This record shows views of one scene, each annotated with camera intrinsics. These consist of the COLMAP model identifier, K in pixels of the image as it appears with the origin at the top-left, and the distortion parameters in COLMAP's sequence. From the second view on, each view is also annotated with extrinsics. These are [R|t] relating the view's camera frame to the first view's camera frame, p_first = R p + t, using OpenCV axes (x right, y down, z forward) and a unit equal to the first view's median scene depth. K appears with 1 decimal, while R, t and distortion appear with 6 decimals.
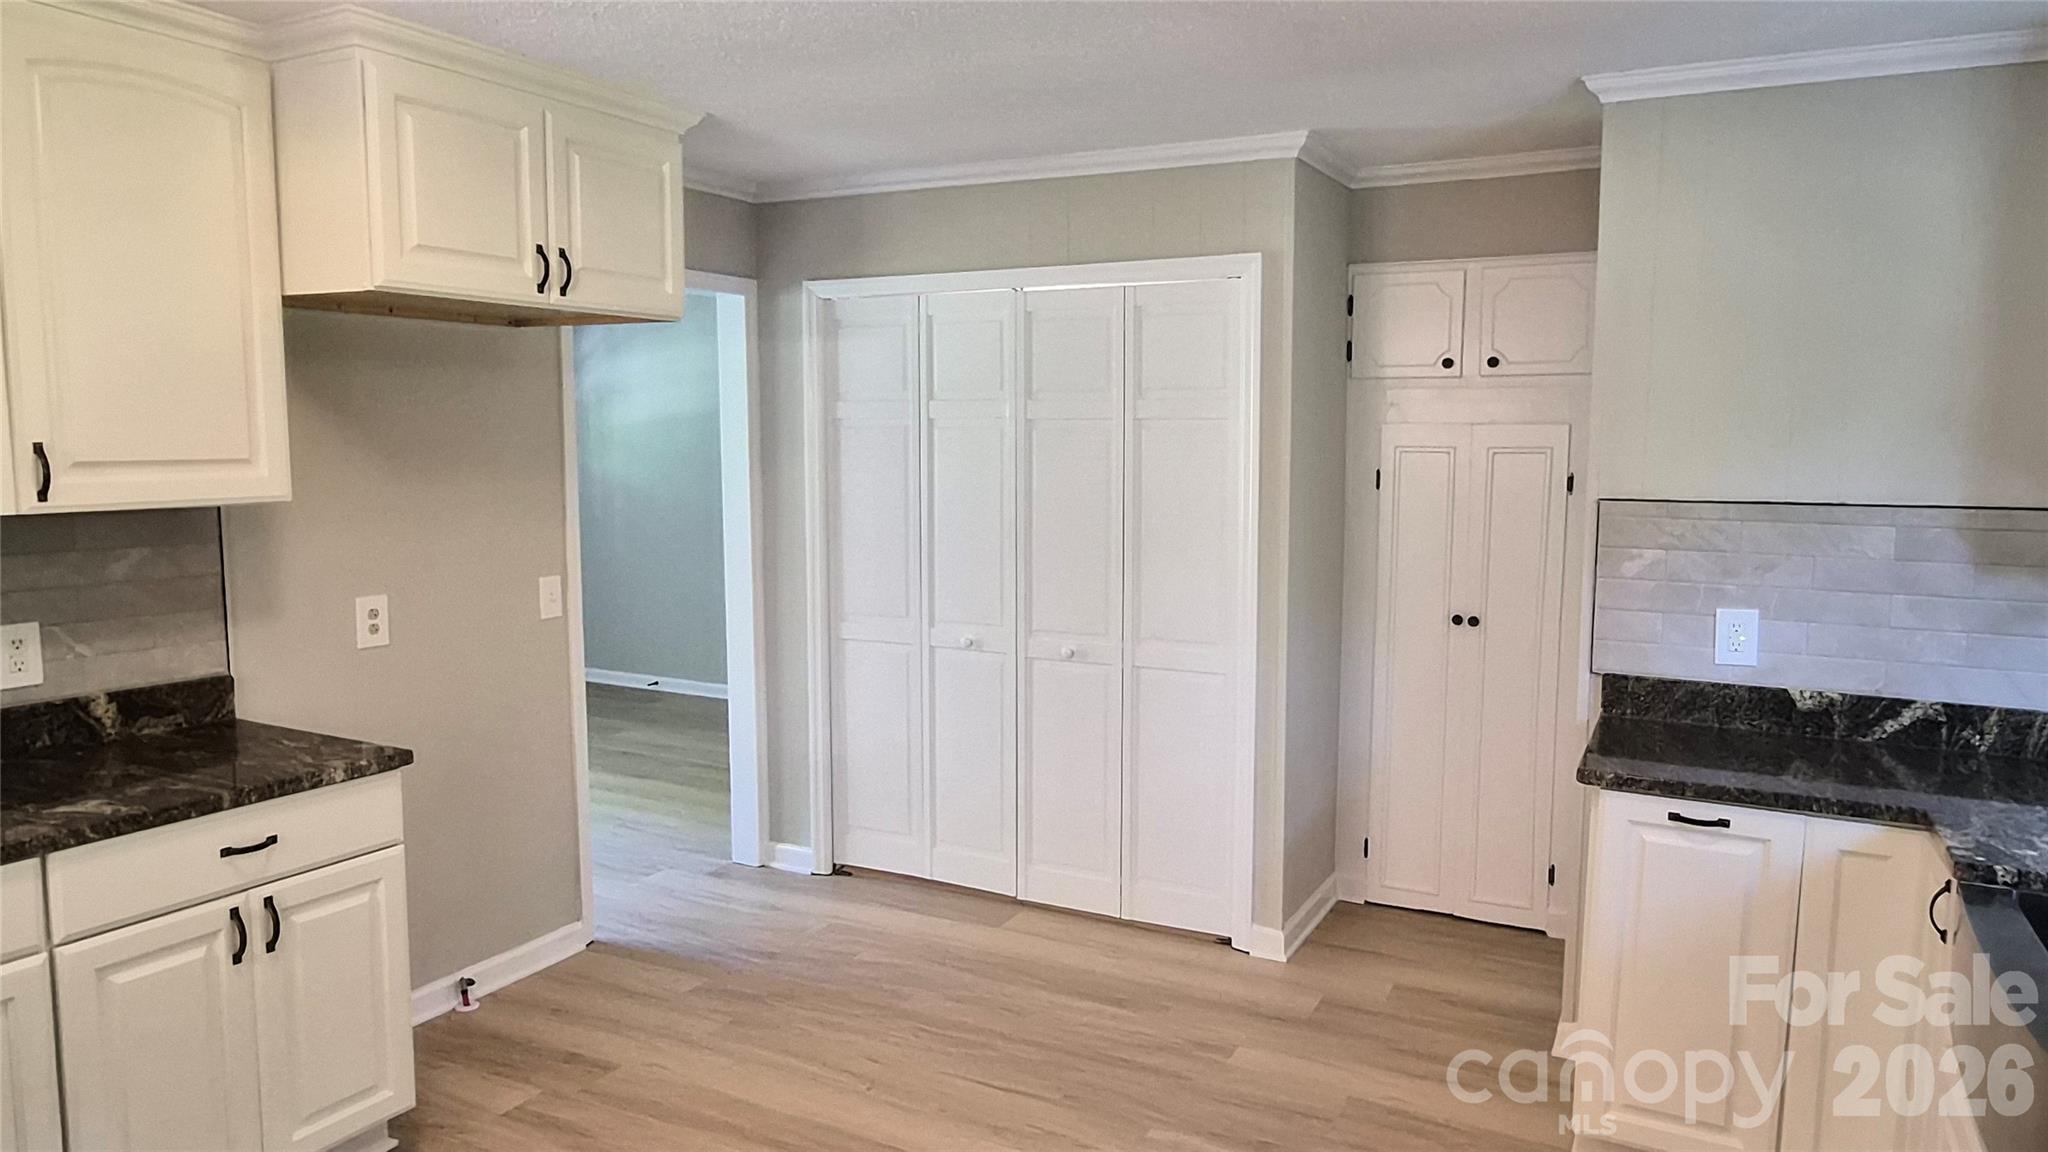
lens RADIAL K [[1345.4, 0, 1031.4], [0, 1345.4, 571.7], [0, 0, 1]] dist [-0.002091, 0.001037]
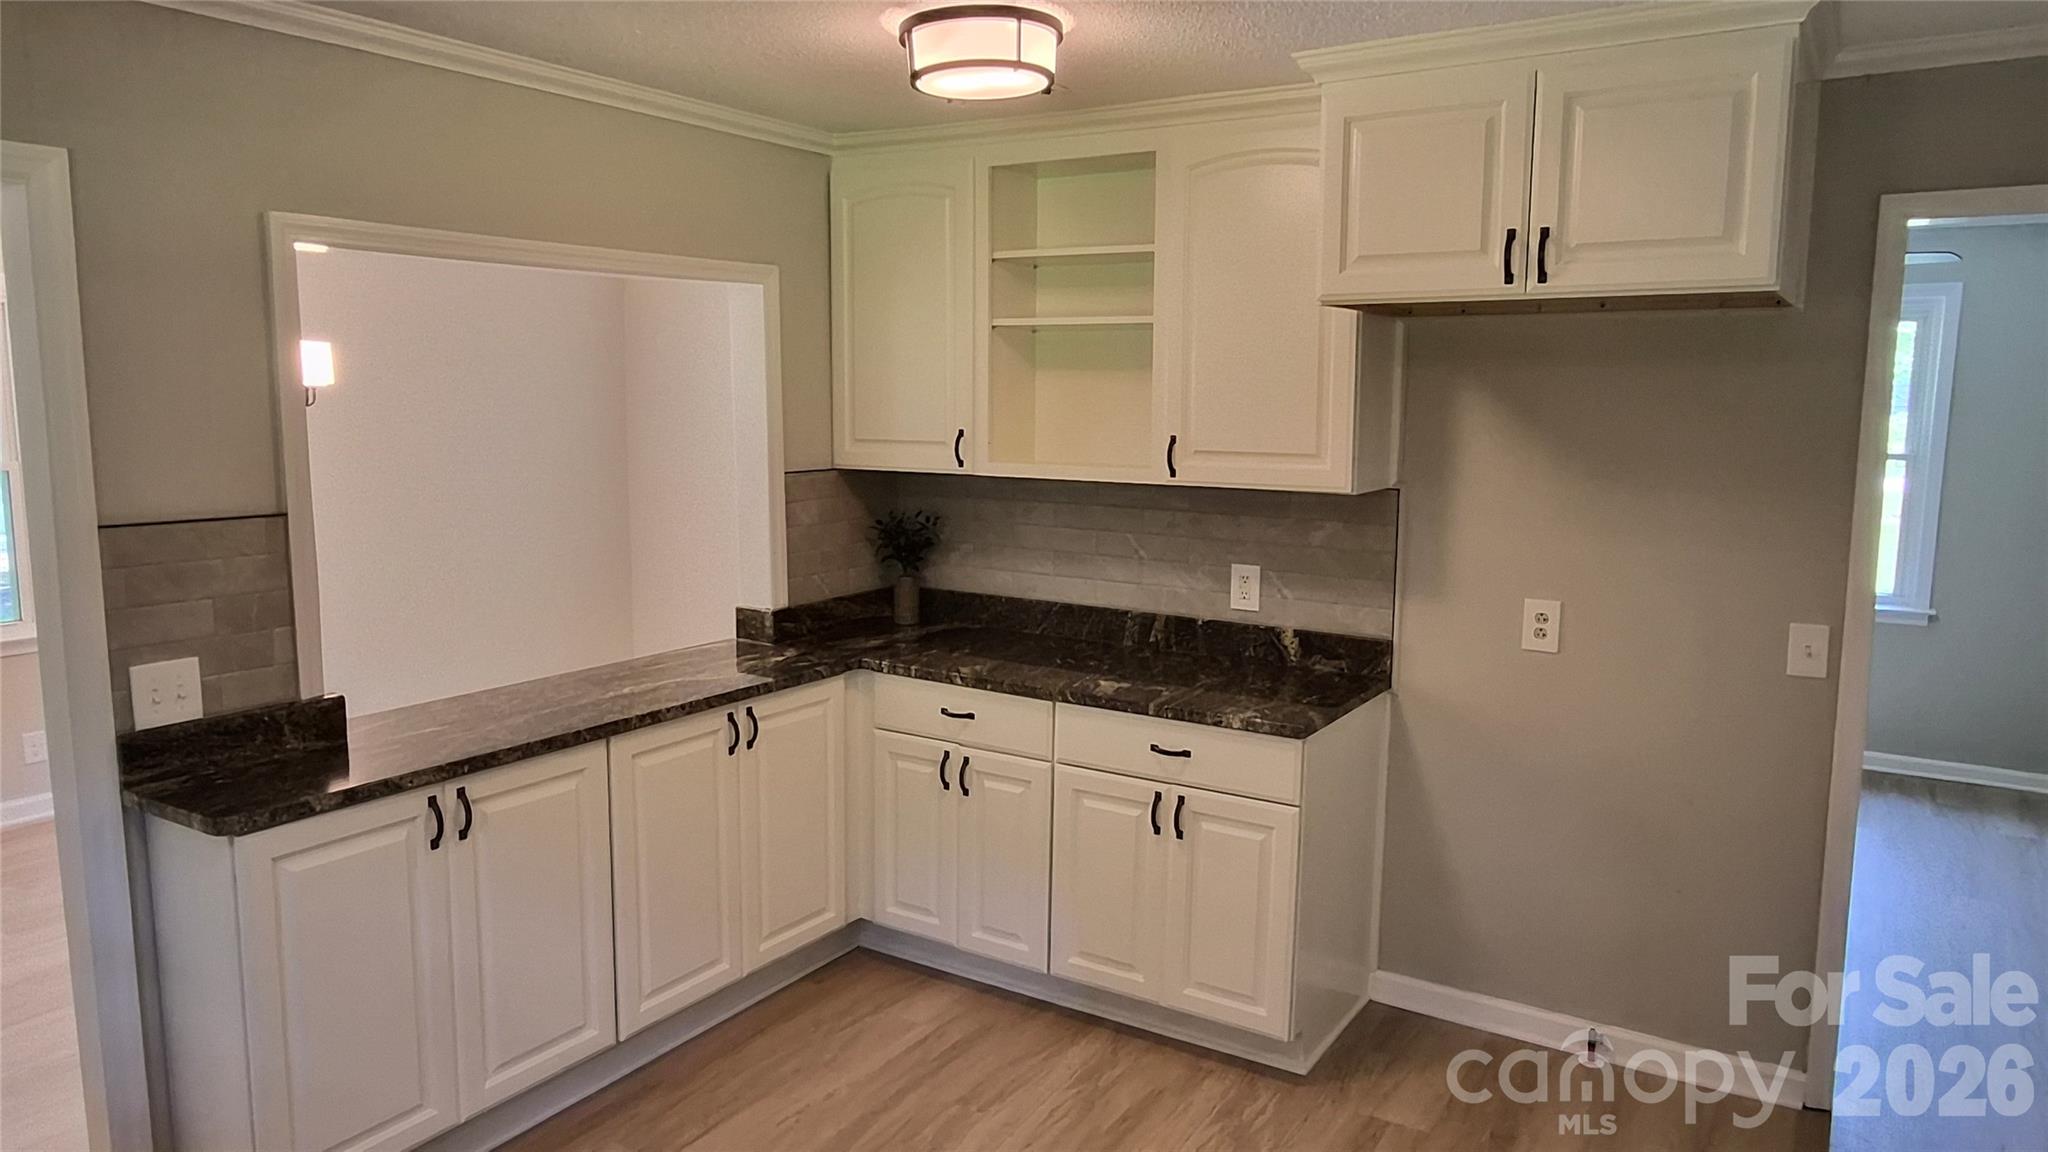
lens RADIAL K [[1345.4, 0, 1031.4], [0, 1345.4, 571.7], [0, 0, 1]] dist [-0.002091, 0.001037]
pose [[-0.078231, 0.128132, -0.988667, 0.610855], [-0.111330, 0.984380, 0.136386, -0.113564], [0.990699, 0.120738, -0.062745, 0.821997]]
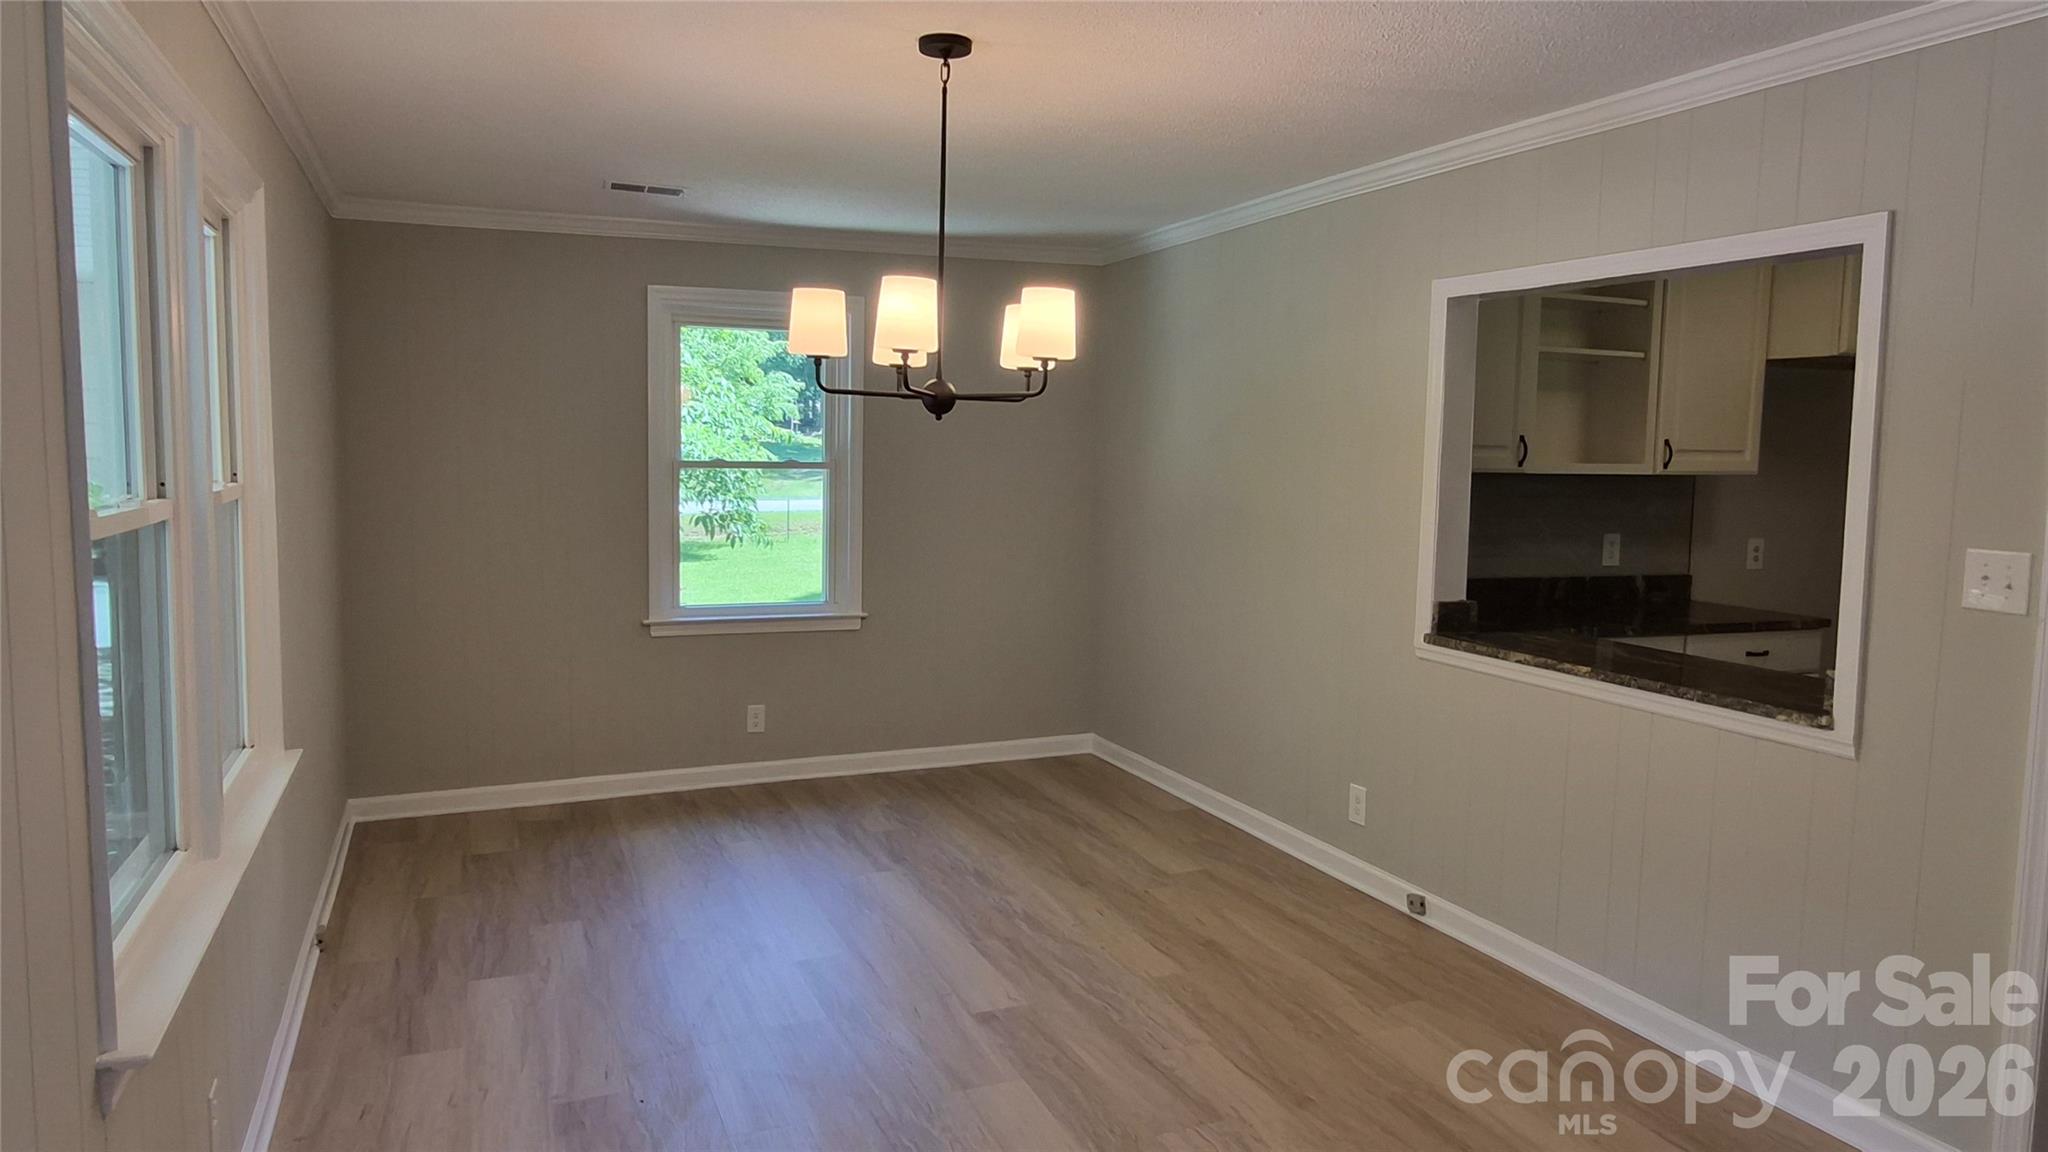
lens RADIAL K [[1345.4, 0, 1031.4], [0, 1345.4, 571.7], [0, 0, 1]] dist [-0.002091, 0.001037]
pose [[0.773797, 0.068563, -0.629712, -0.168341], [-0.080576, 0.996703, 0.009508, 0.135977], [0.628287, 0.043383, 0.776771, -0.981483]]
